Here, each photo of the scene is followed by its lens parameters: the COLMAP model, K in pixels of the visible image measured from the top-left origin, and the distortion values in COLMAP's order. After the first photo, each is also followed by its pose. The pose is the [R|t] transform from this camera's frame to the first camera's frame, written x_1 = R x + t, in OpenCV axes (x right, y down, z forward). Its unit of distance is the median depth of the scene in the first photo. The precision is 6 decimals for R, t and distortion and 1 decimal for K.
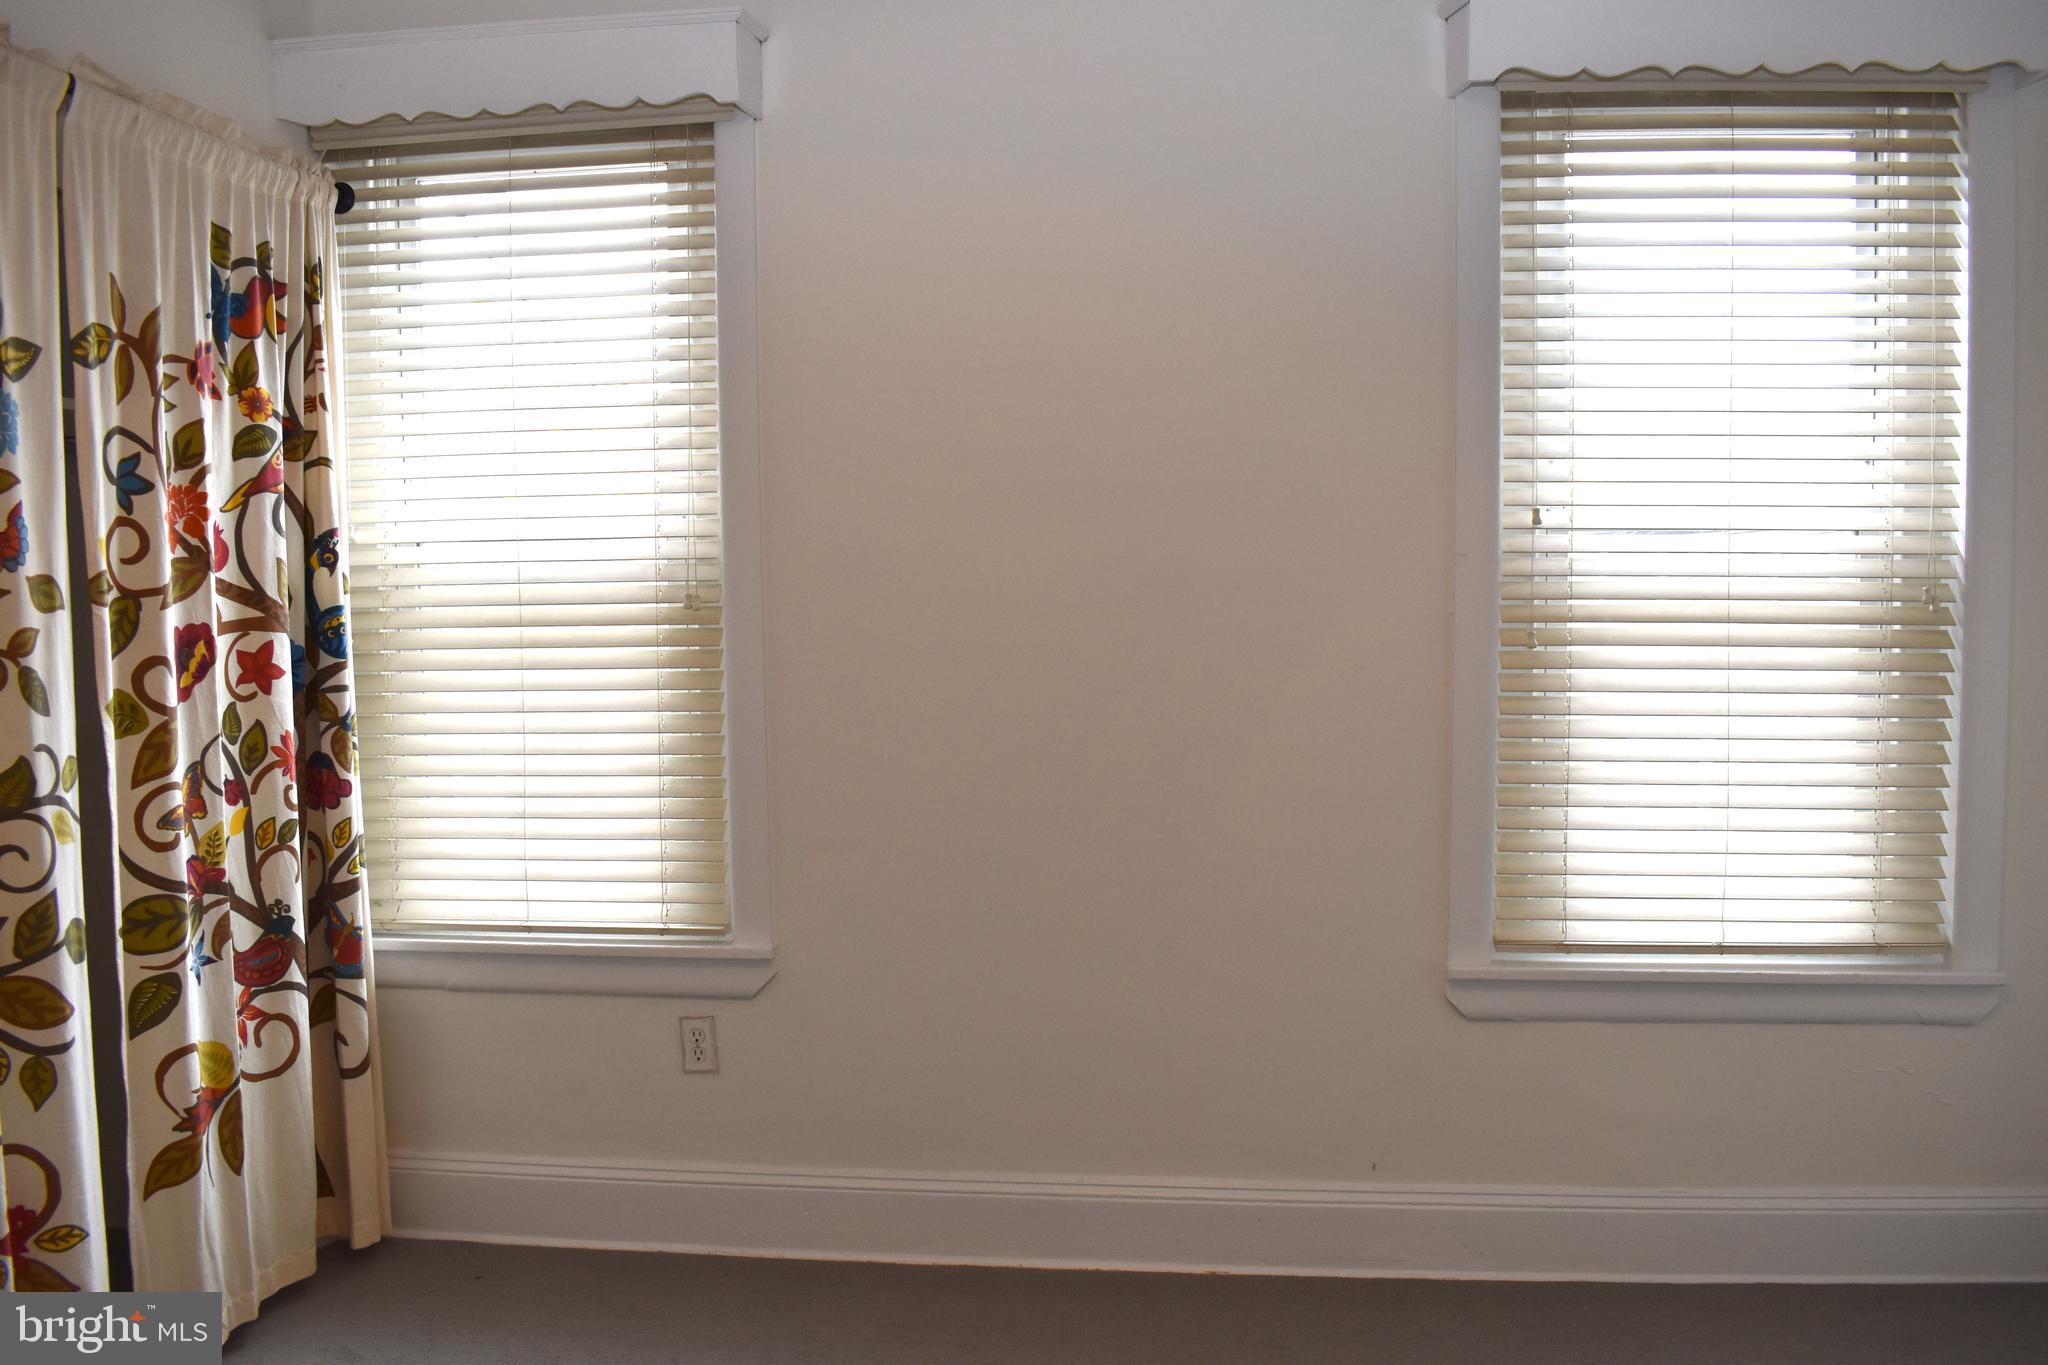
lens RADIAL K [[1606.5, 0, 1017.4], [0, 1606.5, 675.6], [0, 0, 1]] dist [-0.092626, 0.015320]
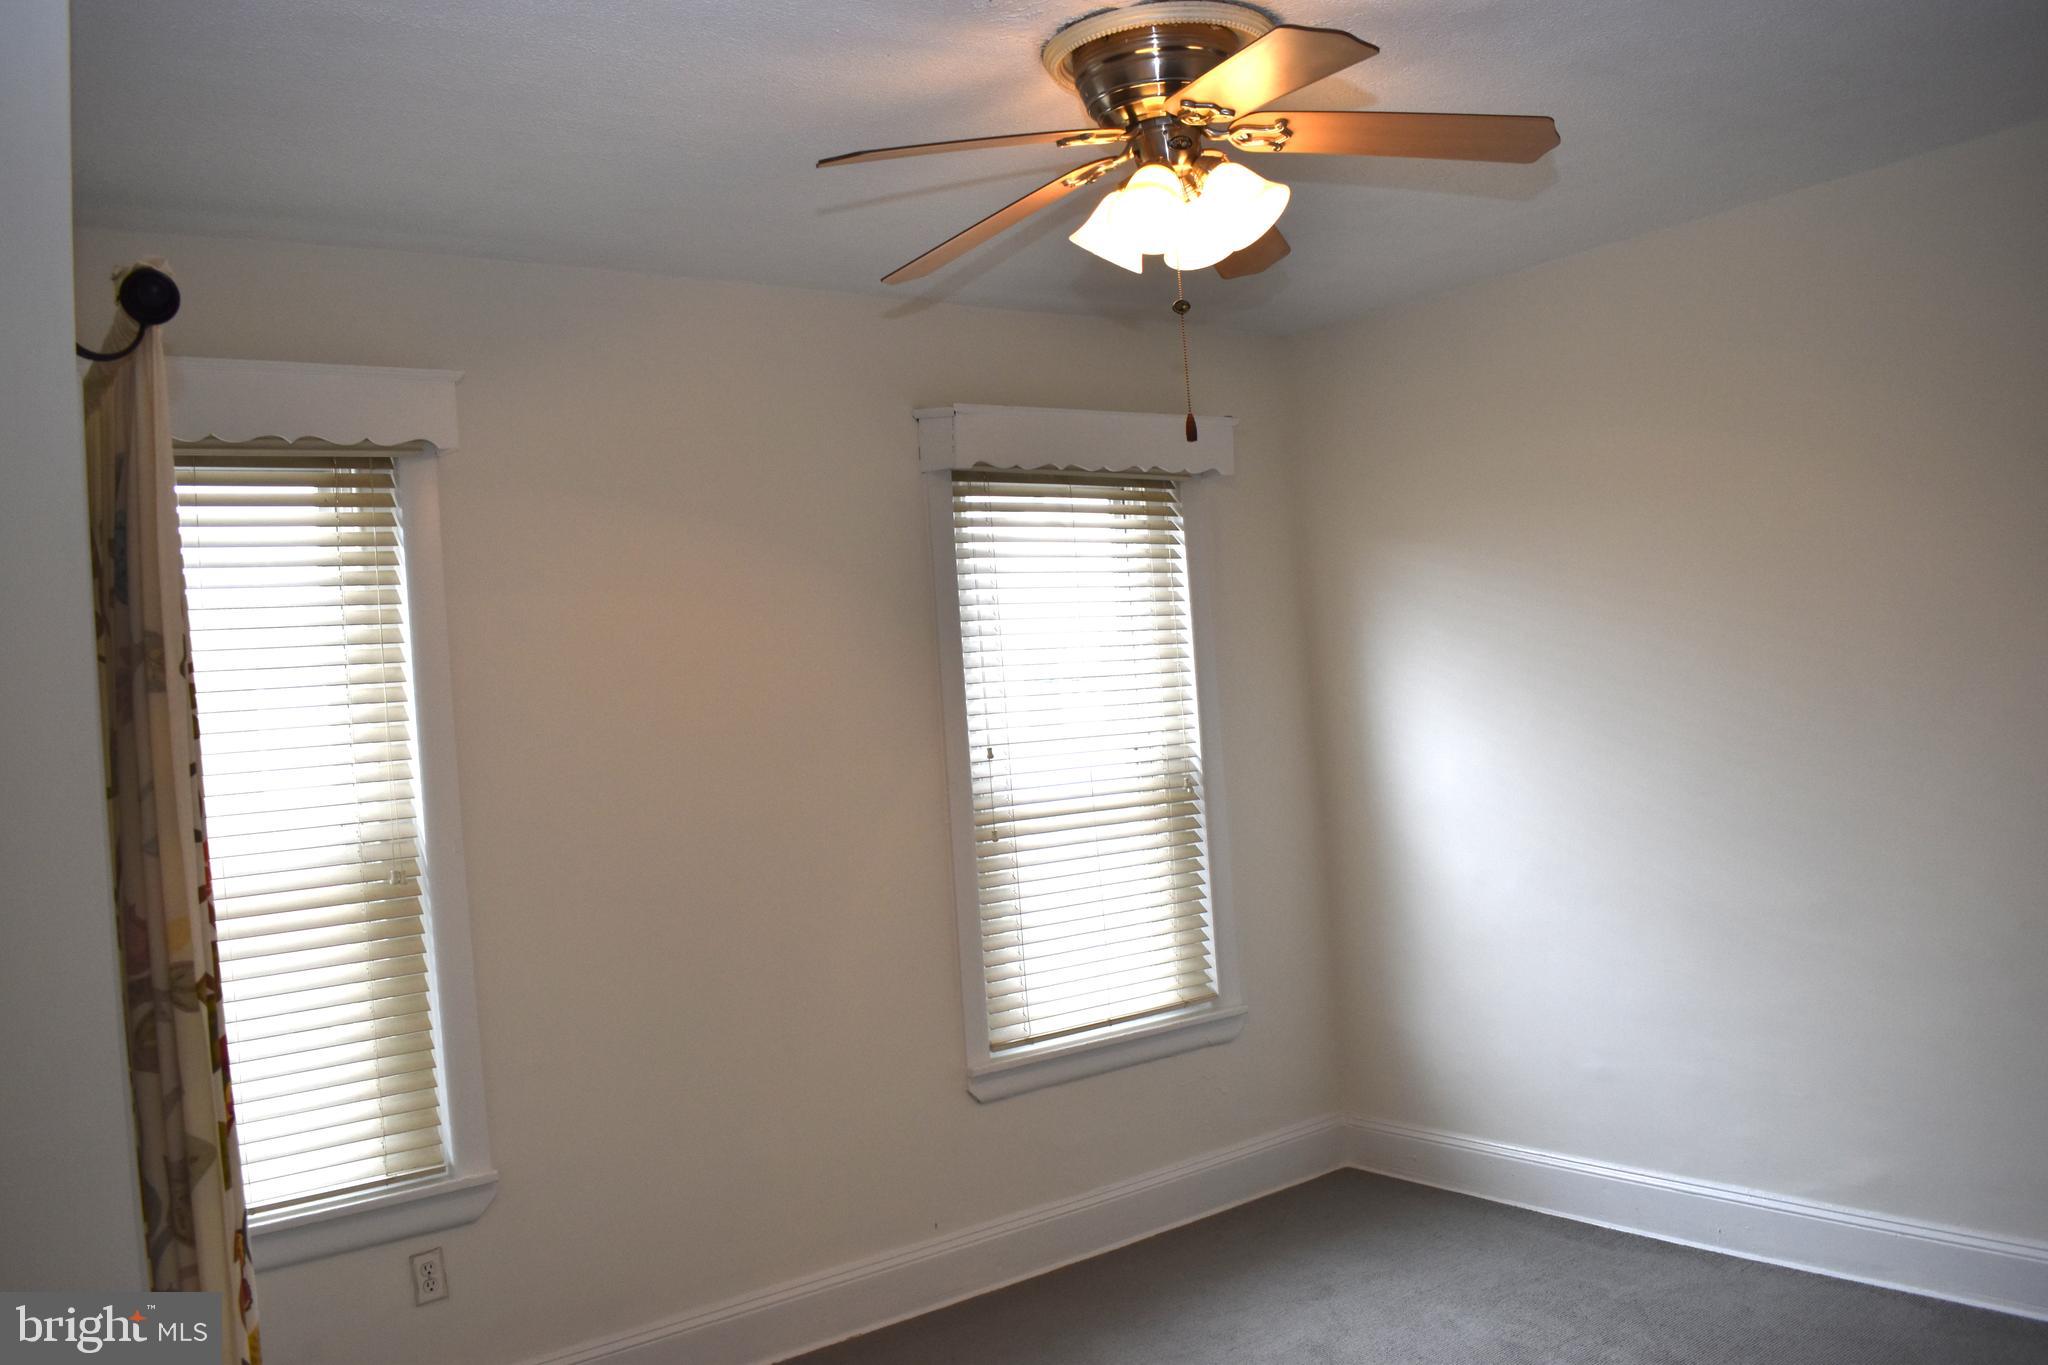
lens RADIAL K [[1633.3, 0, 964.9], [0, 1633.3, 693.4], [0, 0, 1]] dist [-0.002913, -0.191591]
pose [[0.742437, -0.044961, 0.668405, -0.731143], [0.105527, 0.993138, -0.050411, -0.082628], [-0.661552, 0.107962, 0.742087, -0.132327]]
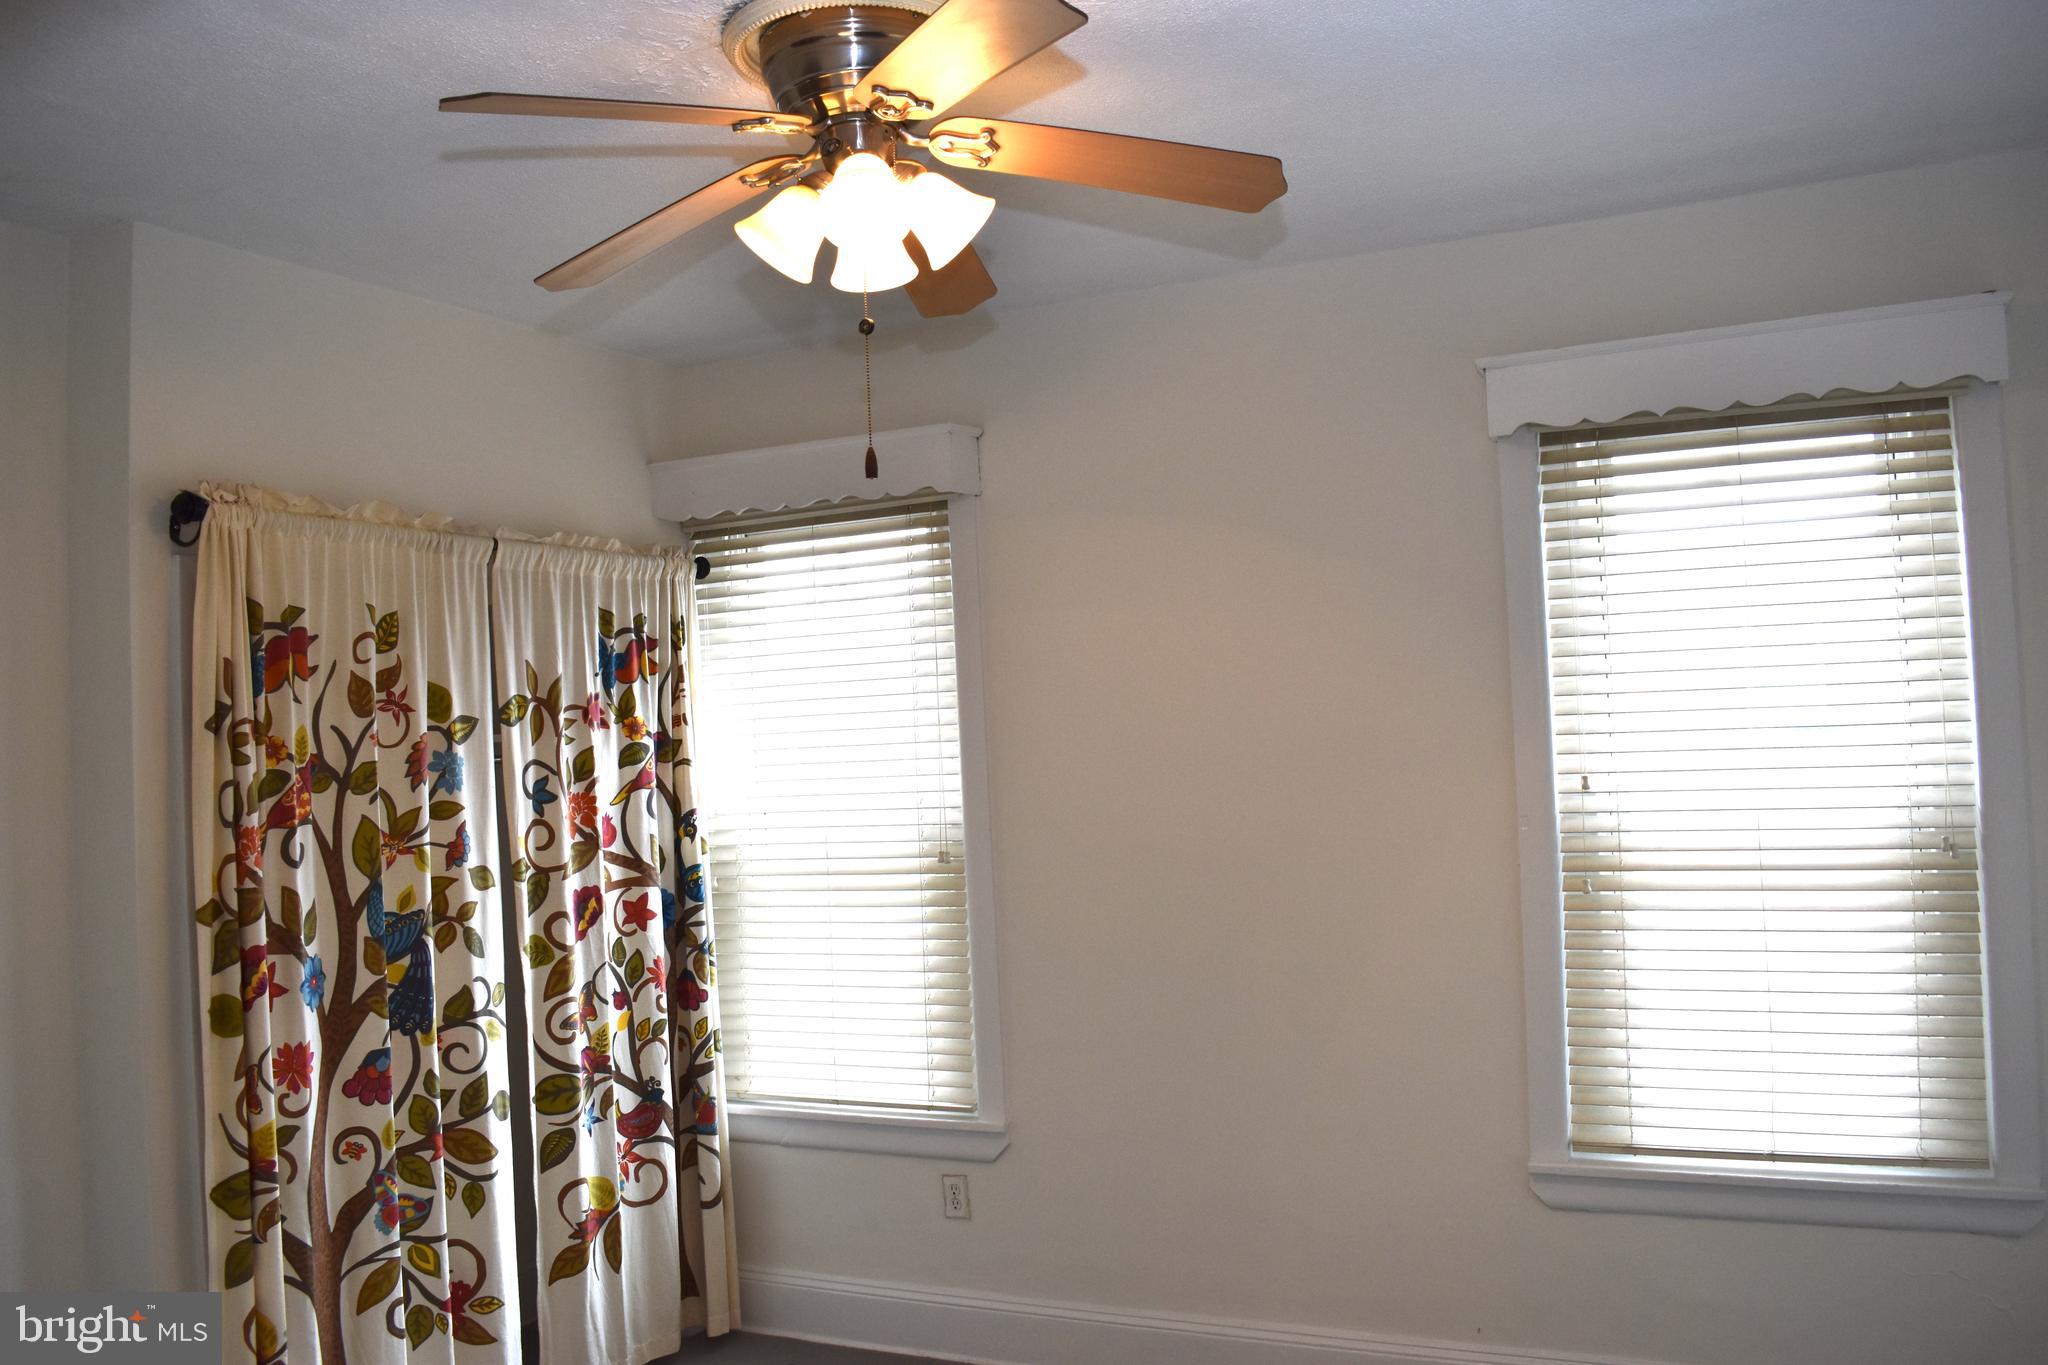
lens RADIAL K [[1597.5, 0, 1027.5], [0, 1597.5, 678.9], [0, 0, 1]] dist [-0.092133, 0.010665]
pose [[0.947922, -0.045028, -0.315303, 0.313926], [0.016767, 0.995638, -0.091777, -0.077501], [0.318060, 0.081711, 0.944543, -0.261434]]
